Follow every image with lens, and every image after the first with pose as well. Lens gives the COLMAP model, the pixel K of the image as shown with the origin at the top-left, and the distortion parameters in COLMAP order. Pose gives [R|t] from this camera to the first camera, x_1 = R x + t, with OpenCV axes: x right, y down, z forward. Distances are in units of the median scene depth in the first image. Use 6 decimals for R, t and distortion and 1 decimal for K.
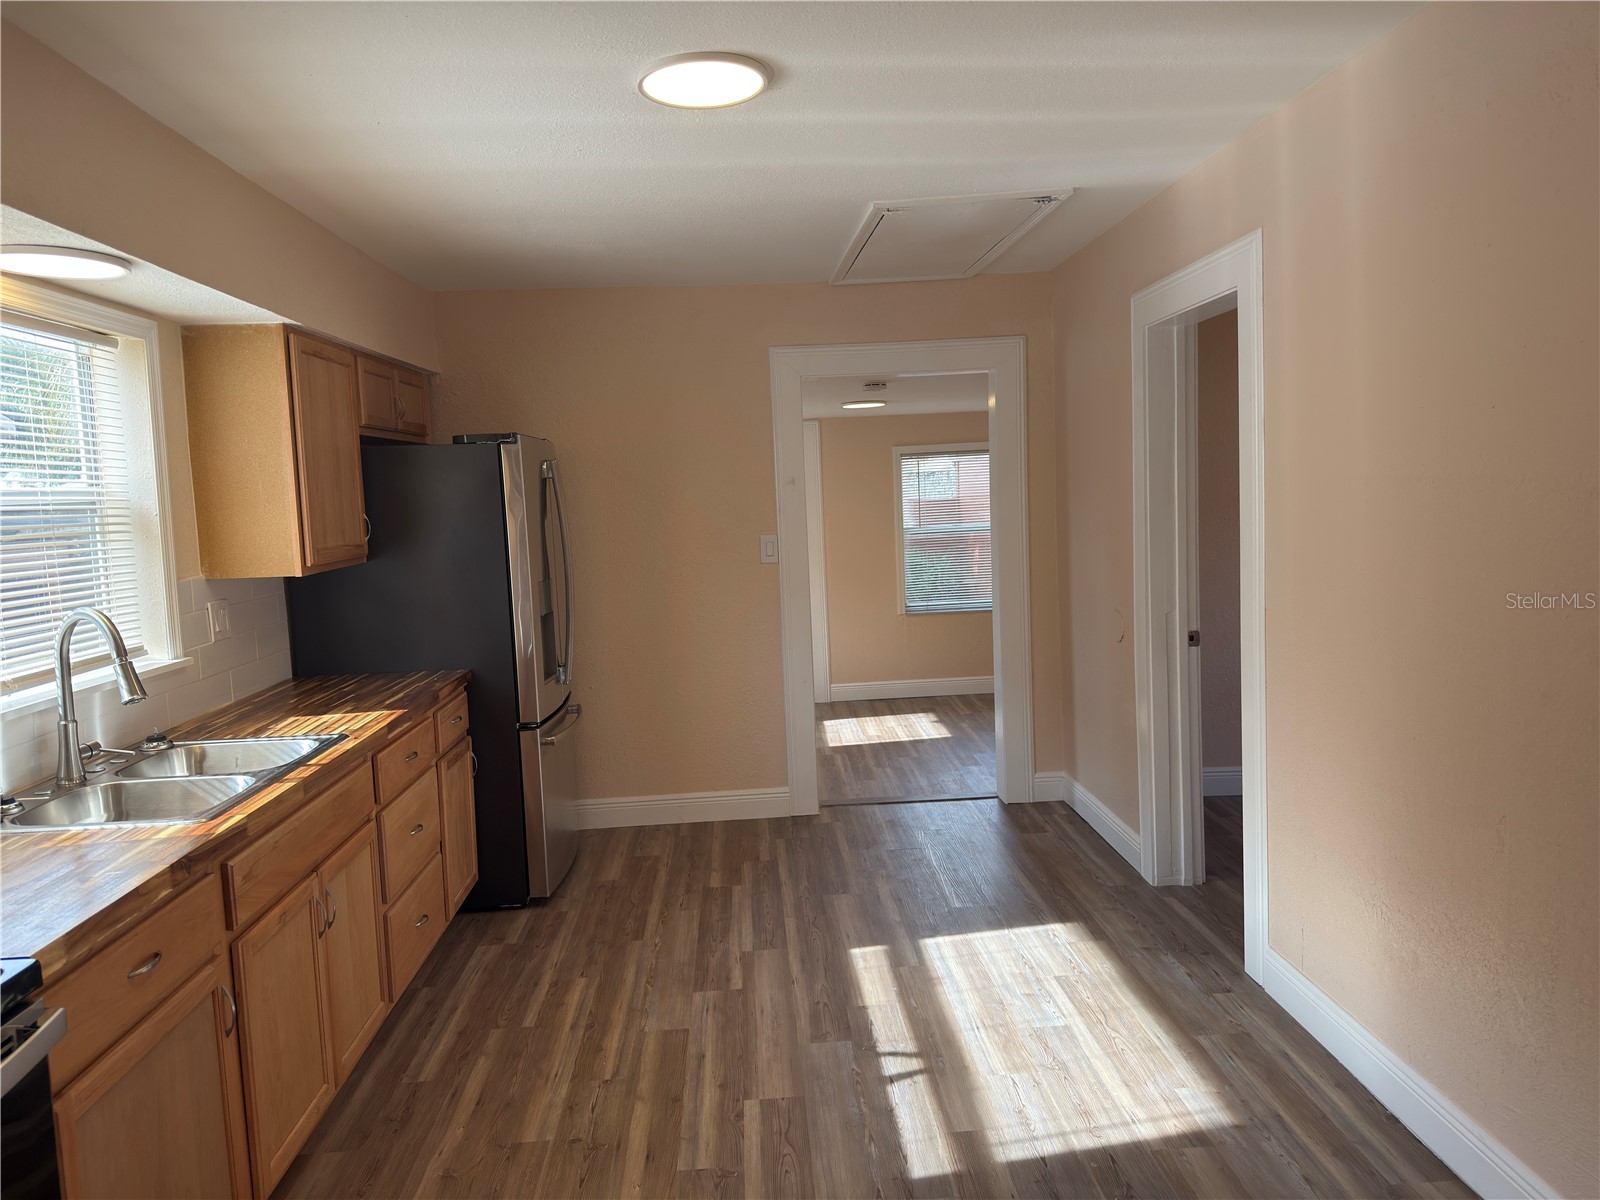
lens RADIAL K [[1115.1, 0, 800.0], [0, 1115.1, 600.0], [0, 0, 1]] dist [0.147346, -0.286325]
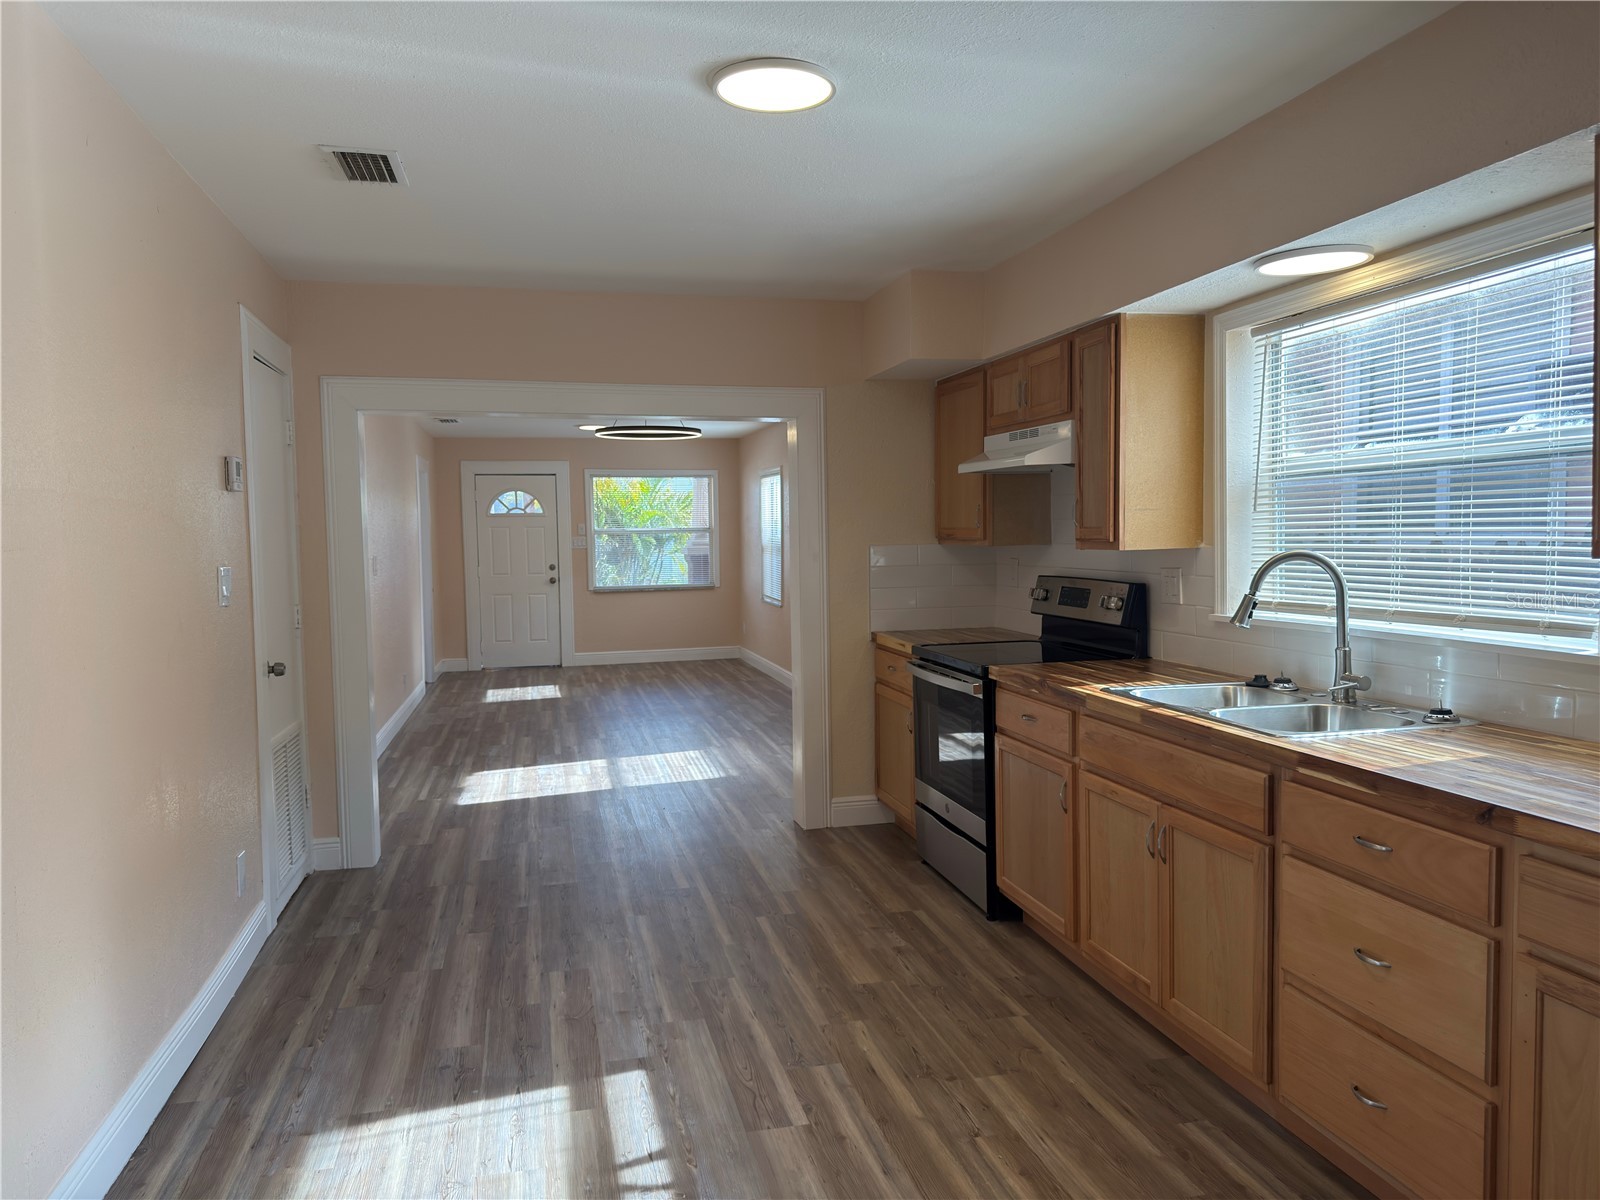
lens RADIAL K [[1115.1, 0, 800.0], [0, 1115.1, 600.0], [0, 0, 1]] dist [0.147346, -0.286325]
pose [[-0.982212, 0.065701, -0.175906, 0.074494], [0.037752, 0.986756, 0.157758, -0.105414], [0.183941, 0.148311, -0.971684, 1.445333]]
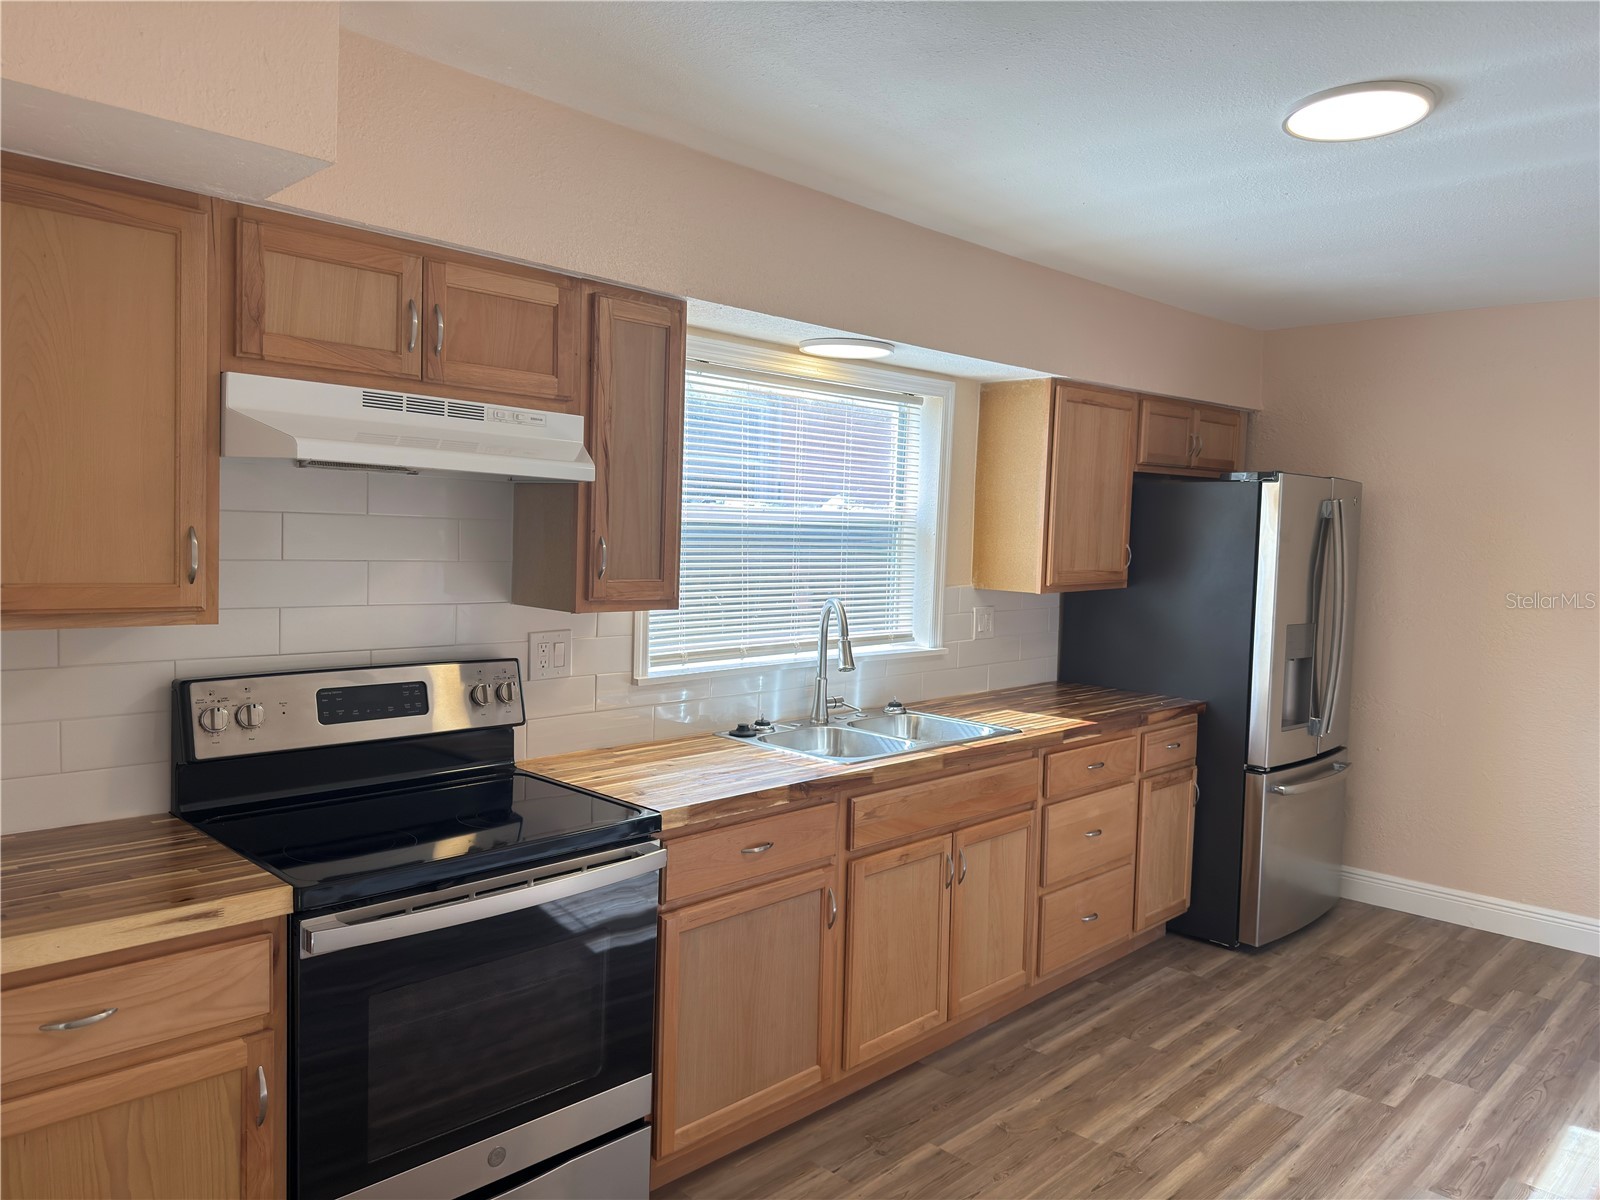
lens RADIAL K [[1135.5, 0, 809.6], [0, 1135.5, 597.0], [0, 0, 1]] dist [0.059556, -0.061969]
pose [[0.674552, 0.097633, -0.731743, 0.246285], [-0.118982, 0.992636, 0.022760, -0.015231], [0.728576, 0.071711, 0.681201, 0.029943]]
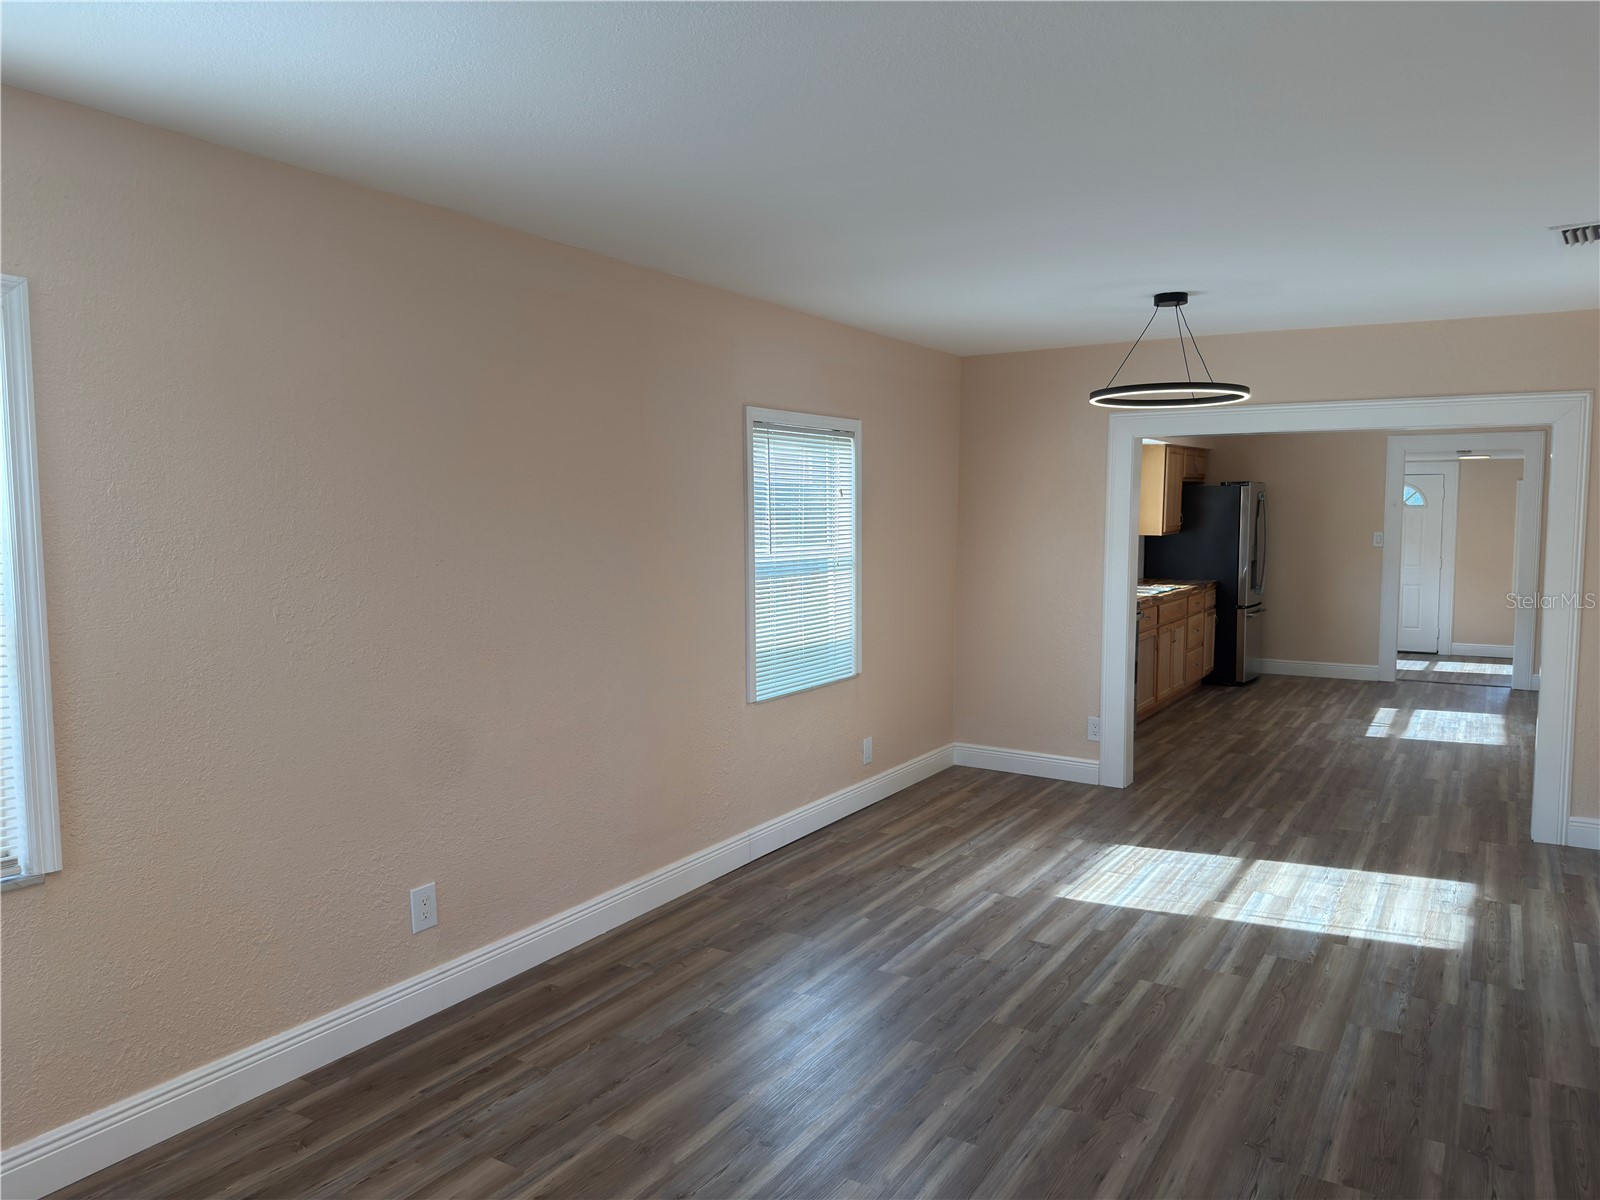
lens RADIAL K [[1123.8, 0, 791.5], [0, 1123.8, 602.4], [0, 0, 1]] dist [0.054961, -0.097916]
pose [[0.818681, 0.086264, -0.567733, 0.370837], [-0.086063, 0.995918, 0.027221, 0.136135], [0.567763, 0.026576, 0.822763, -1.665267]]
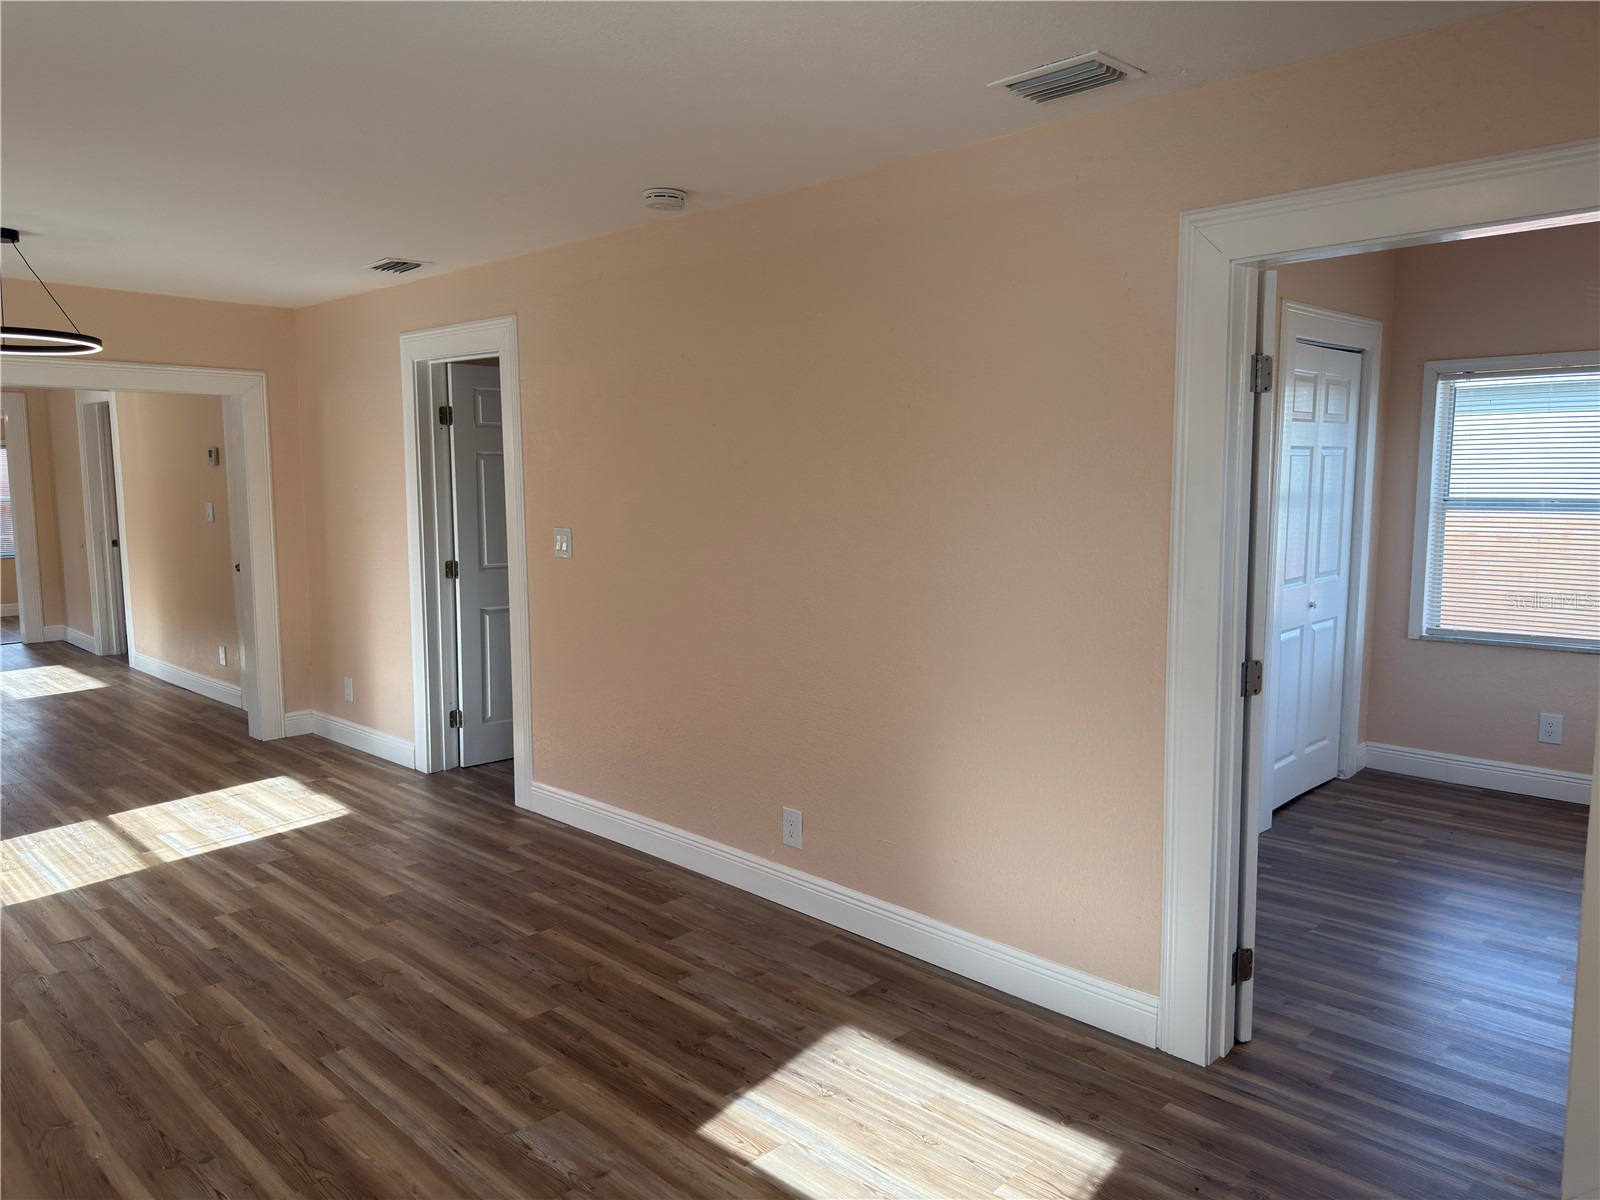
lens RADIAL K [[1123.8, 0, 791.5], [0, 1123.8, 602.4], [0, 0, 1]] dist [0.054961, -0.097916]
pose [[0.732600, -0.037261, 0.679639, -0.228963], [0.035852, 0.999227, 0.016136, 0.183439], [-0.679714, 0.012545, 0.733370, -1.781971]]
